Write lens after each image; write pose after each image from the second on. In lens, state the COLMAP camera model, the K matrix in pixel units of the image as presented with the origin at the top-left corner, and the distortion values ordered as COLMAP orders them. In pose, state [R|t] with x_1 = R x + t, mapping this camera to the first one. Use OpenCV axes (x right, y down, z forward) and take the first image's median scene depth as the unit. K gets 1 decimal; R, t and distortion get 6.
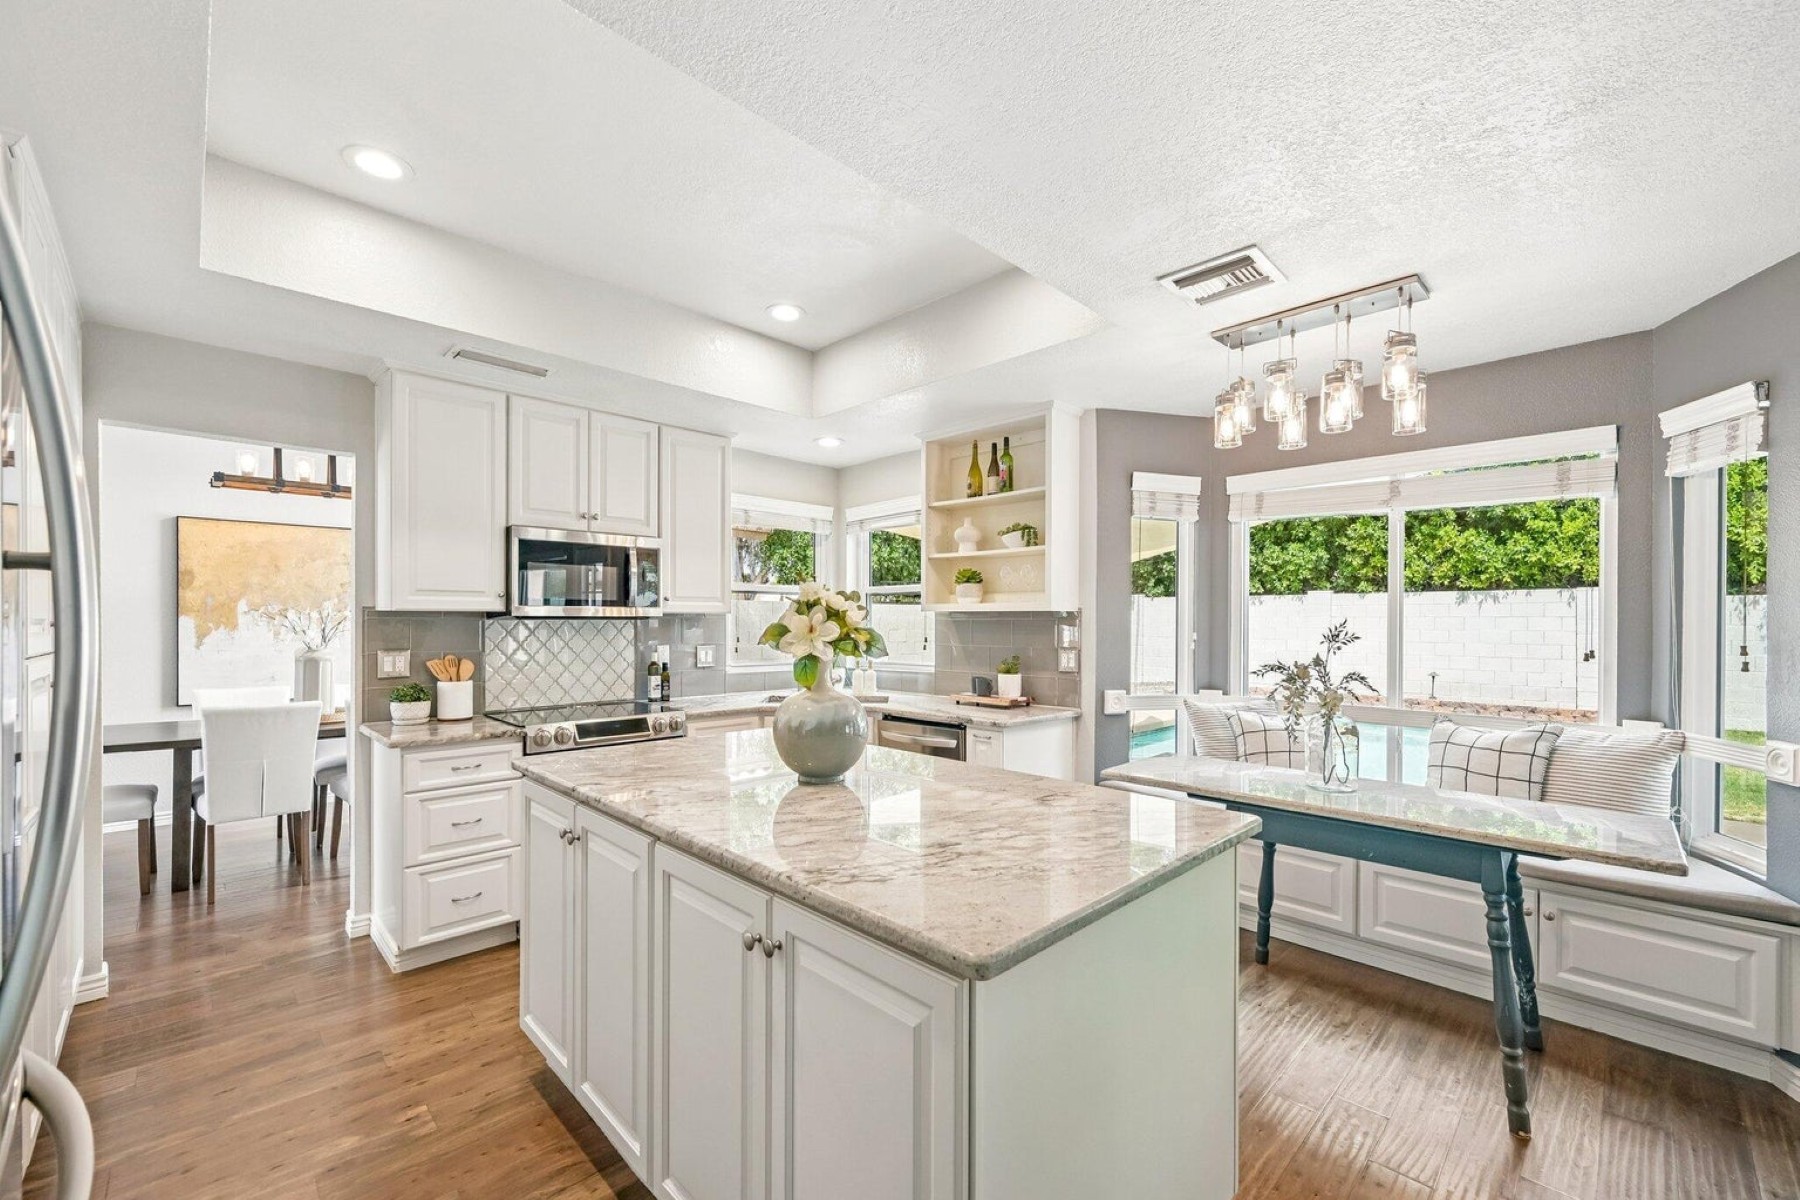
lens RADIAL K [[731.0, 0, 898.1], [0, 731.0, 626.7], [0, 0, 1]] dist [0.000406, 0.000089]
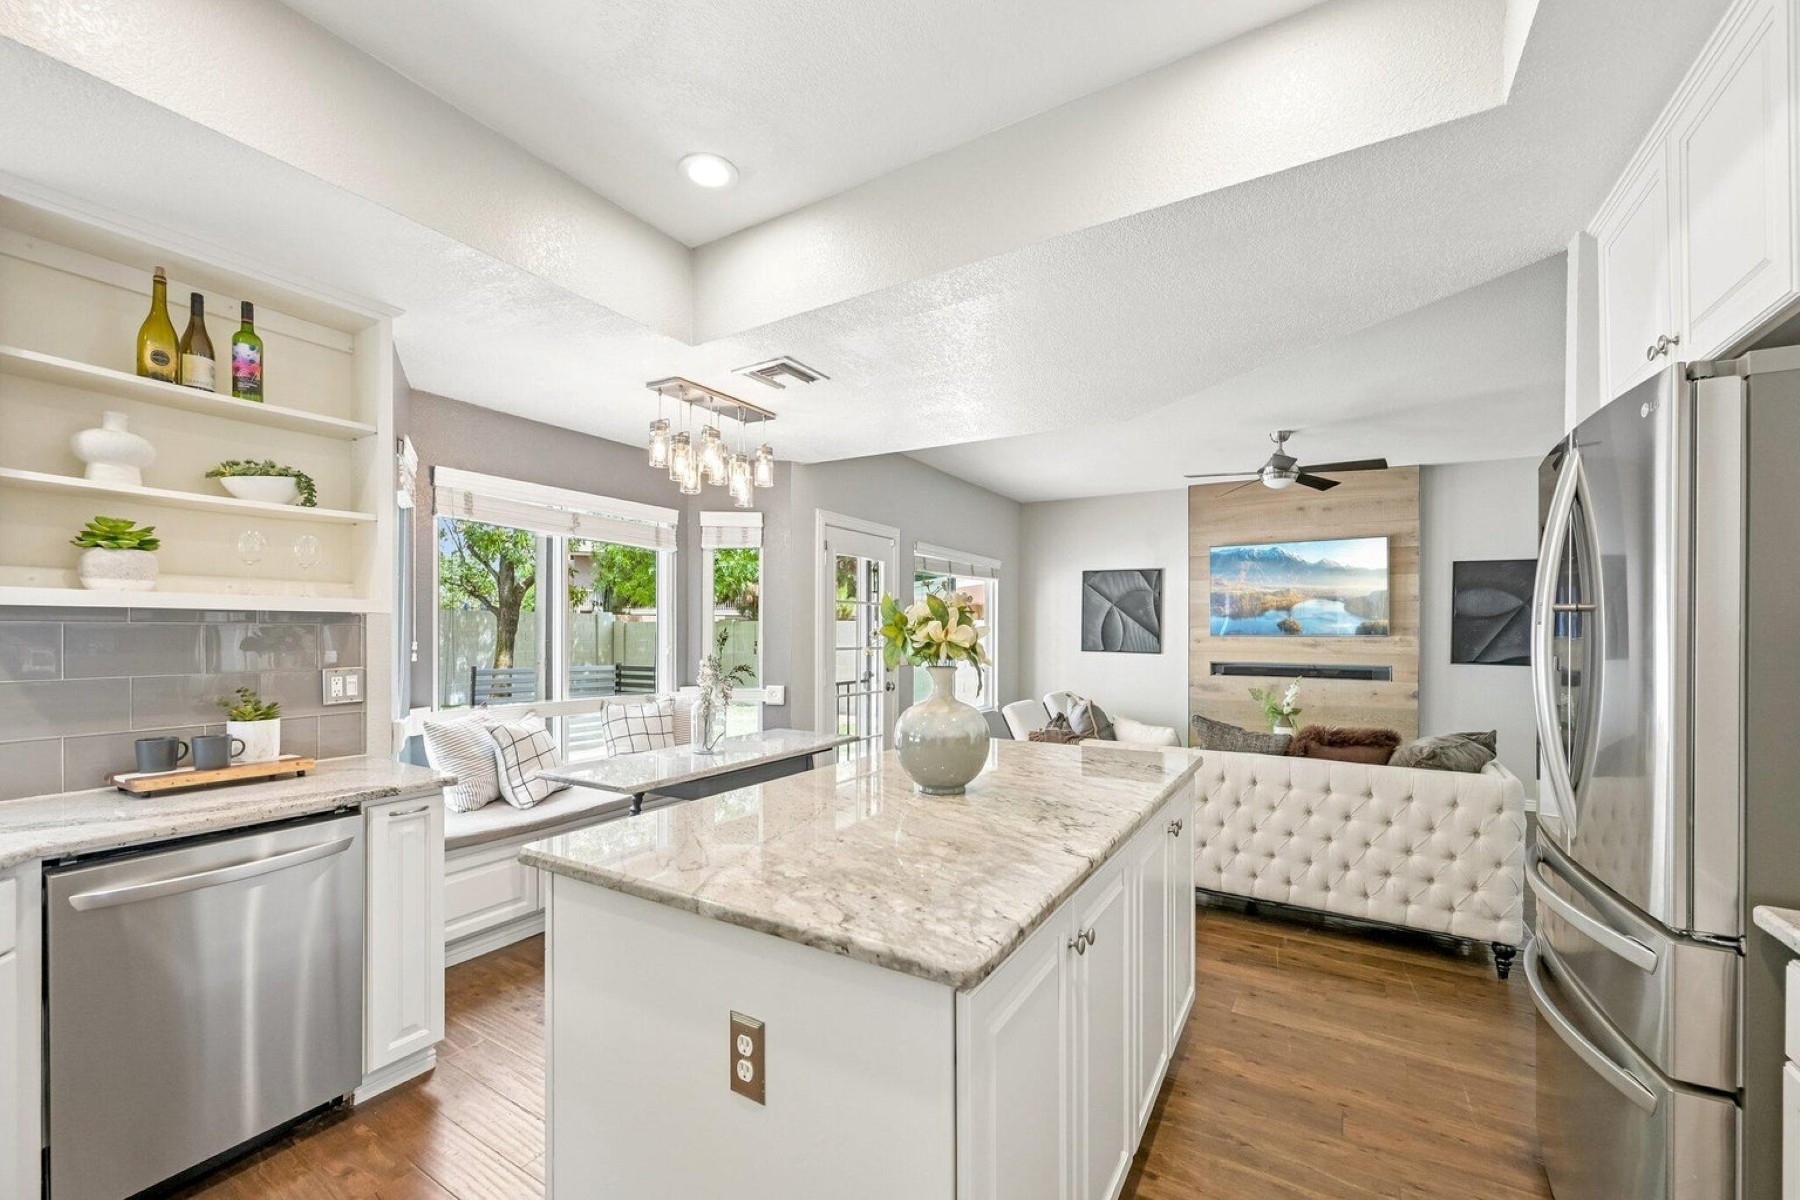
lens RADIAL K [[726.7, 0, 895.9], [0, 726.7, 637.6], [0, 0, 1]] dist [-0.000797, -0.000237]
pose [[-0.243819, -0.012142, 0.969745, -0.563469], [0.002072, 0.999913, 0.013041, -0.006614], [-0.969819, 0.005189, -0.243773, 0.699737]]
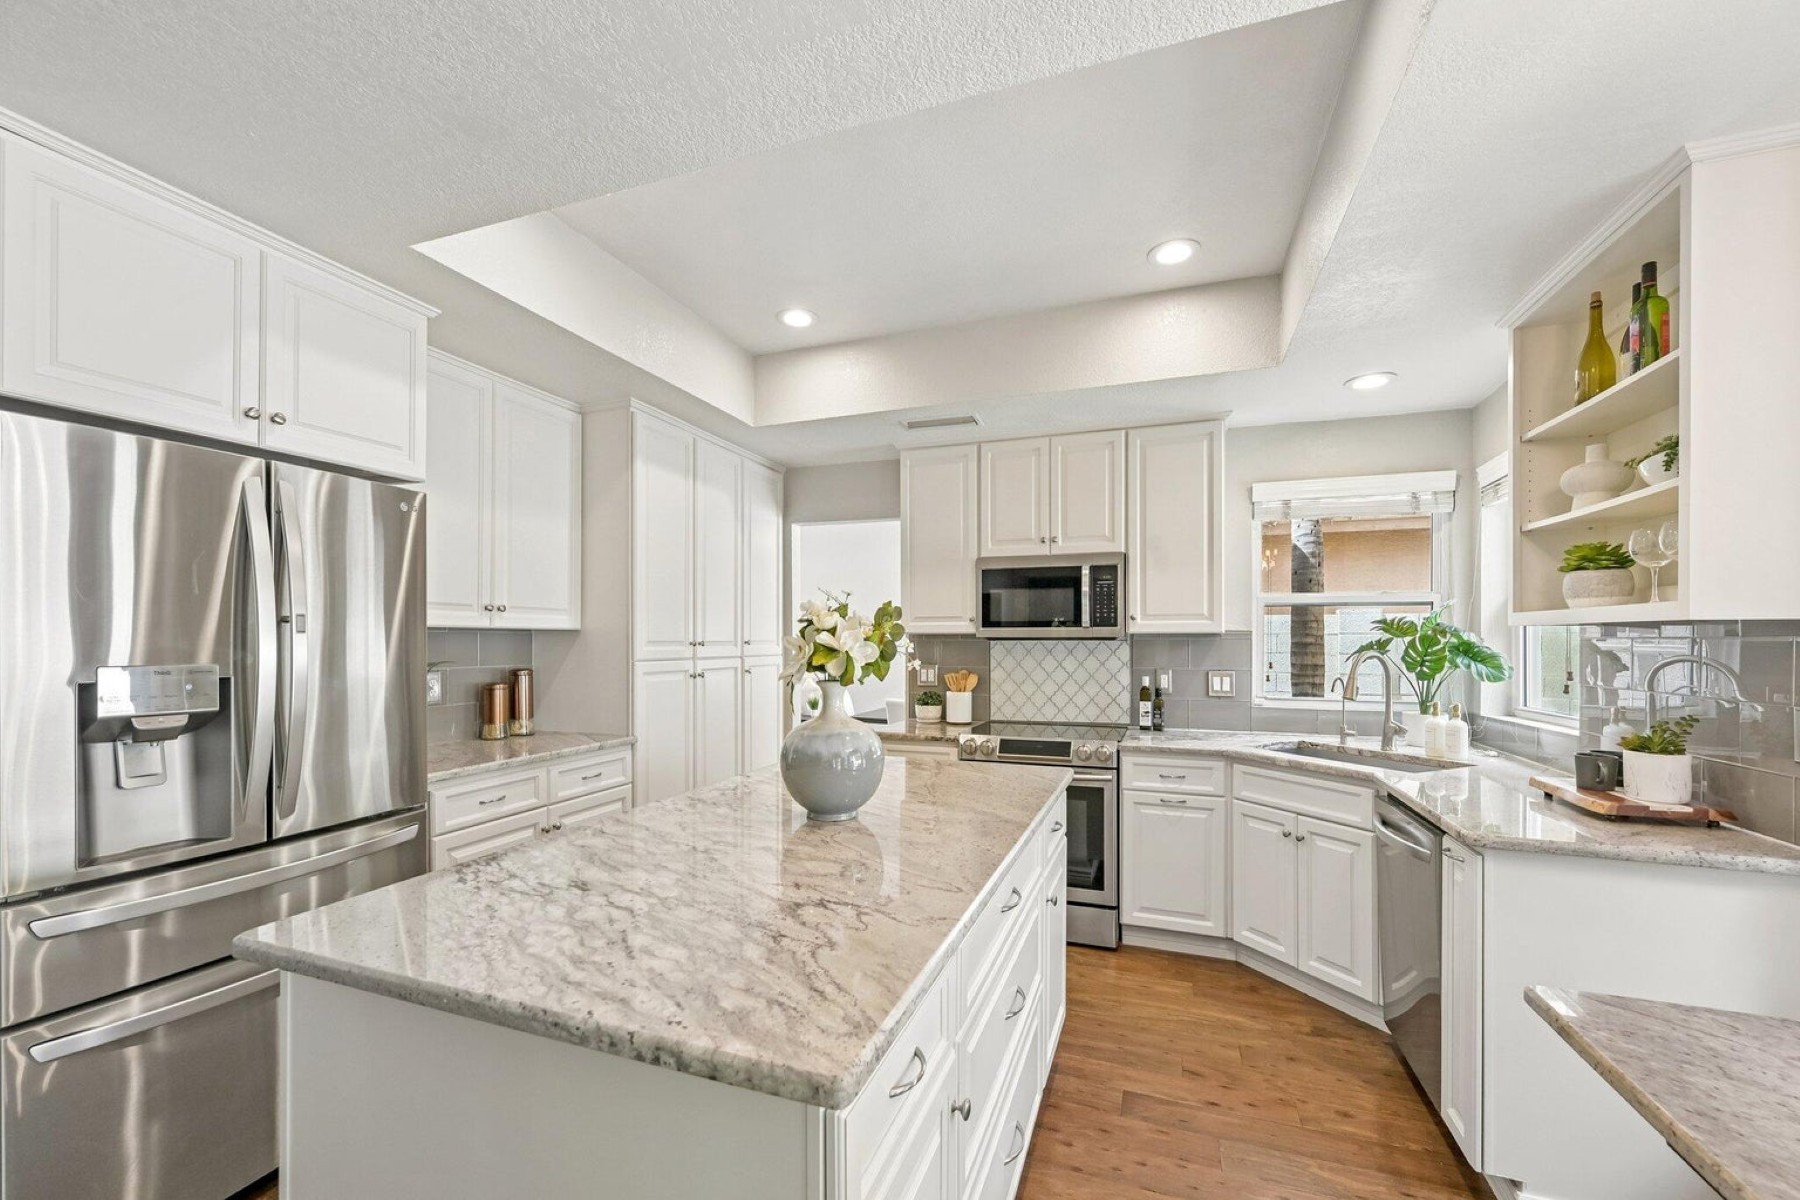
lens RADIAL K [[726.7, 0, 895.9], [0, 726.7, 637.6], [0, 0, 1]] dist [-0.000797, -0.000237]
pose [[0.421073, -0.005035, -0.907013, 0.402639], [-0.007702, 0.999929, -0.009127, -0.002662], [0.906994, 0.010828, 0.421004, 0.370154]]
